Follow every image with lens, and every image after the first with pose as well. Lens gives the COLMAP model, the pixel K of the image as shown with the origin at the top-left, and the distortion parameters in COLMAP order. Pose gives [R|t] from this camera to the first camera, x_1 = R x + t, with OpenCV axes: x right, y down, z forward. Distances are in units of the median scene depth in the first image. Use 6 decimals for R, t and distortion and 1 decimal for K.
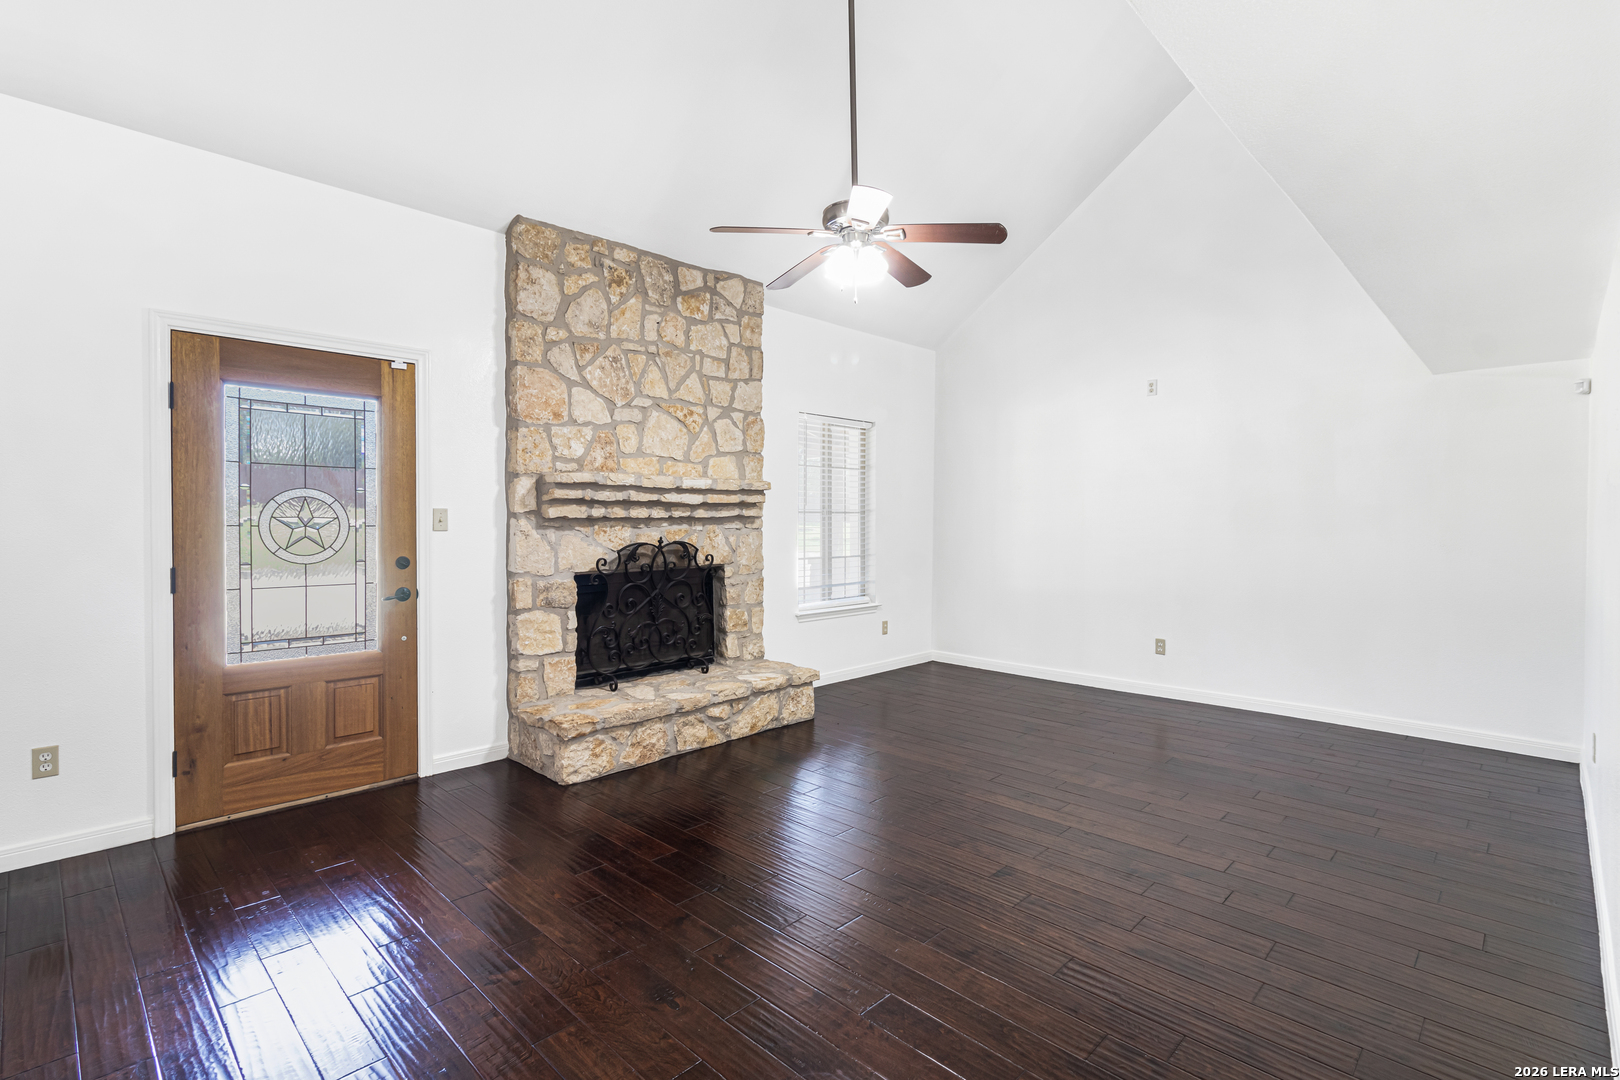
lens RADIAL K [[756.1, 0, 803.5], [0, 756.1, 538.9], [0, 0, 1]] dist [0.008286, -0.001103]
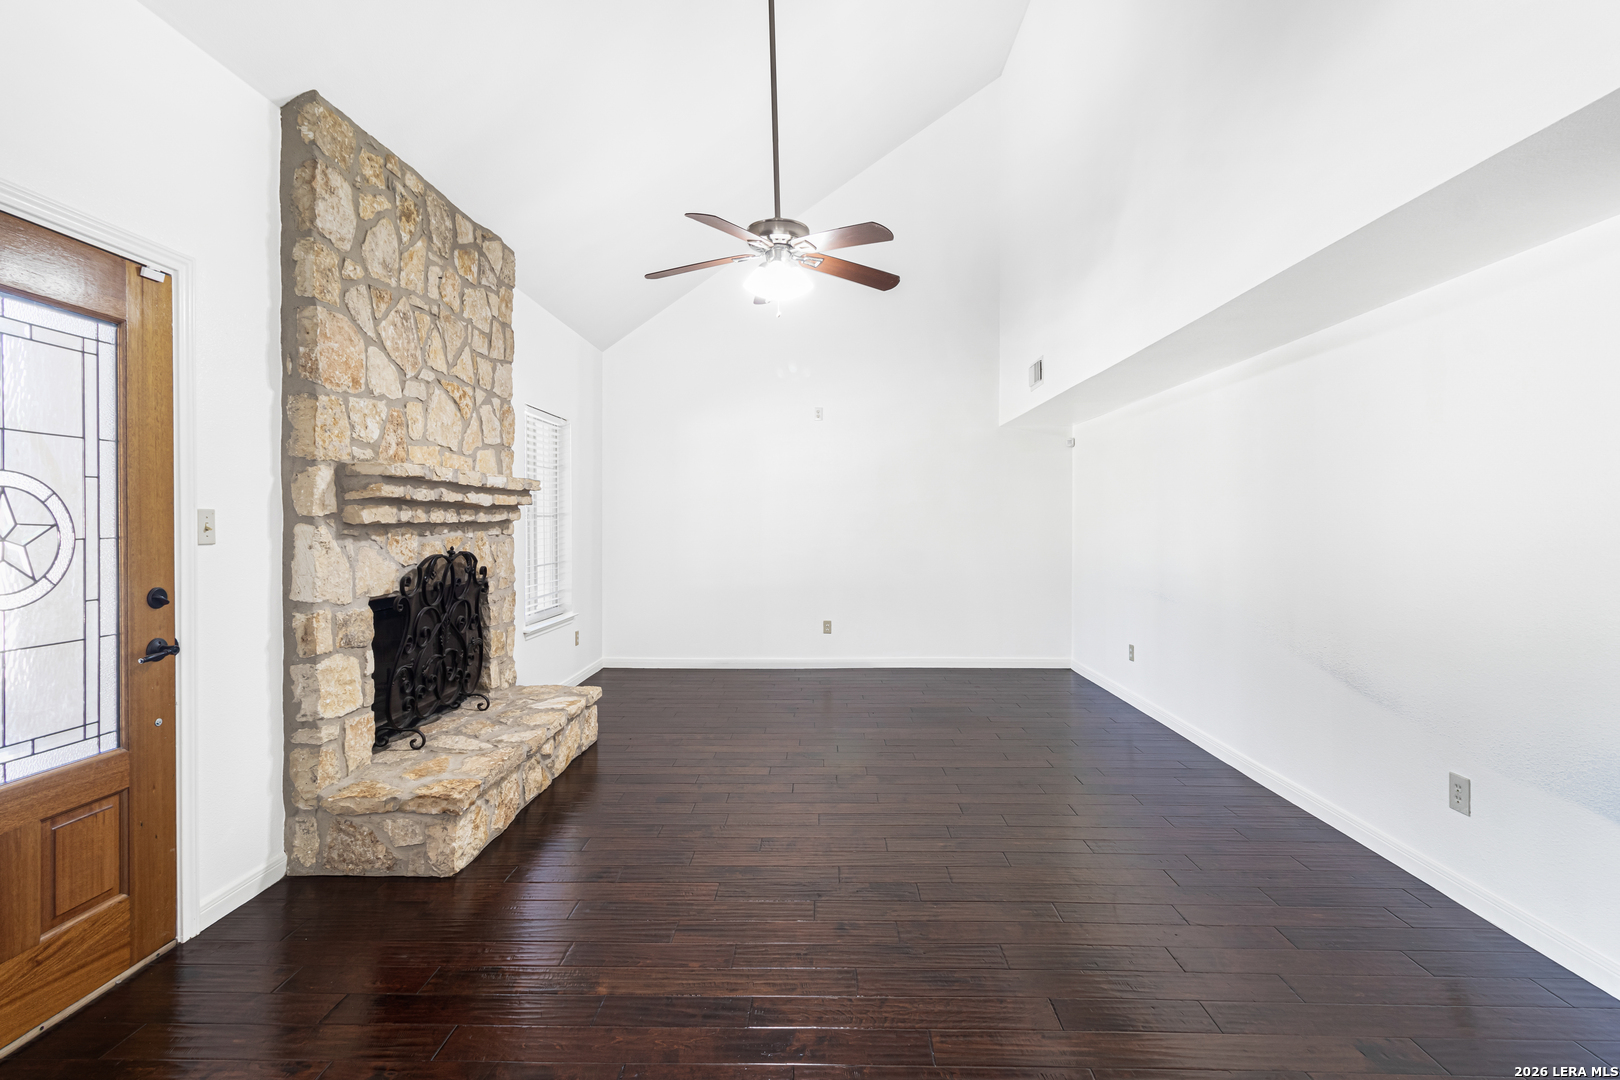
lens RADIAL K [[756.1, 0, 803.7], [0, 756.1, 535.0], [0, 0, 1]] dist [0.008286, -0.001103]
pose [[0.730693, -0.014974, 0.682541, -0.493725], [0.021739, 0.999763, -0.001339, -0.006262], [-0.682360, 0.015816, 0.730846, 0.172653]]
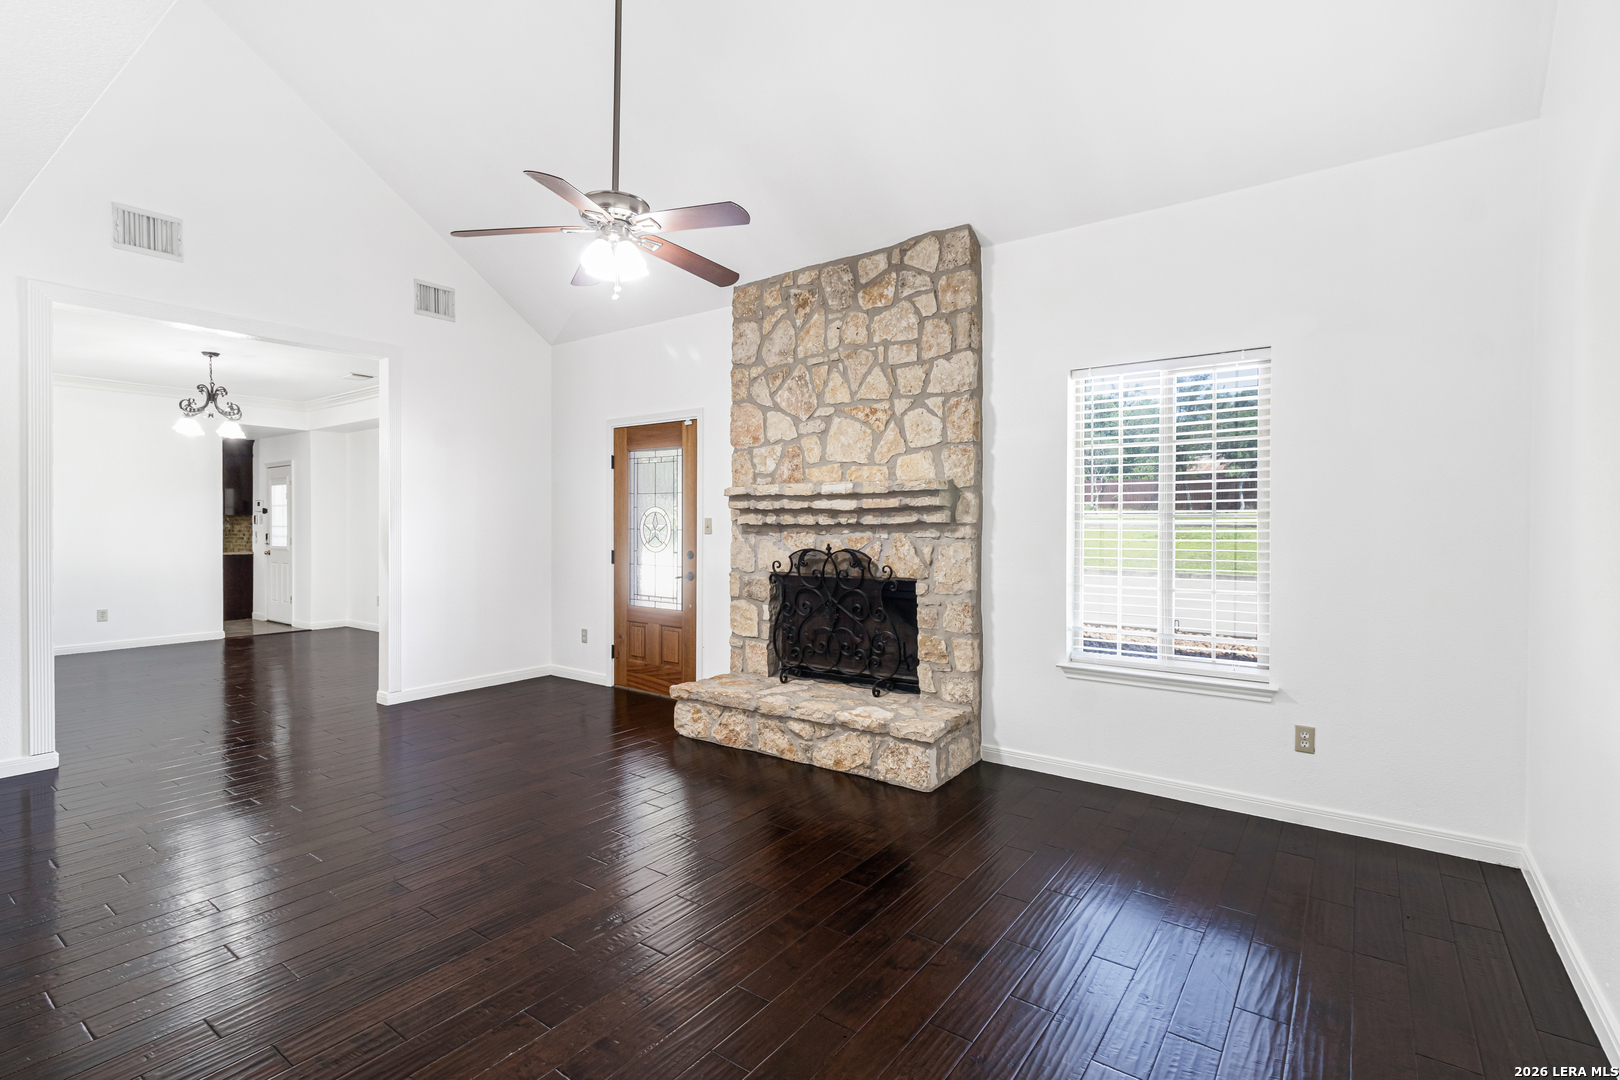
lens RADIAL K [[756.1, 0, 814.9], [0, 756.1, 540.5], [0, 0, 1]] dist [0.008286, -0.001103]
pose [[0.148973, 0.013867, -0.988744, 0.843945], [-0.034248, 0.999374, 0.008856, -0.016202], [0.988248, 0.032543, 0.149354, 0.889906]]
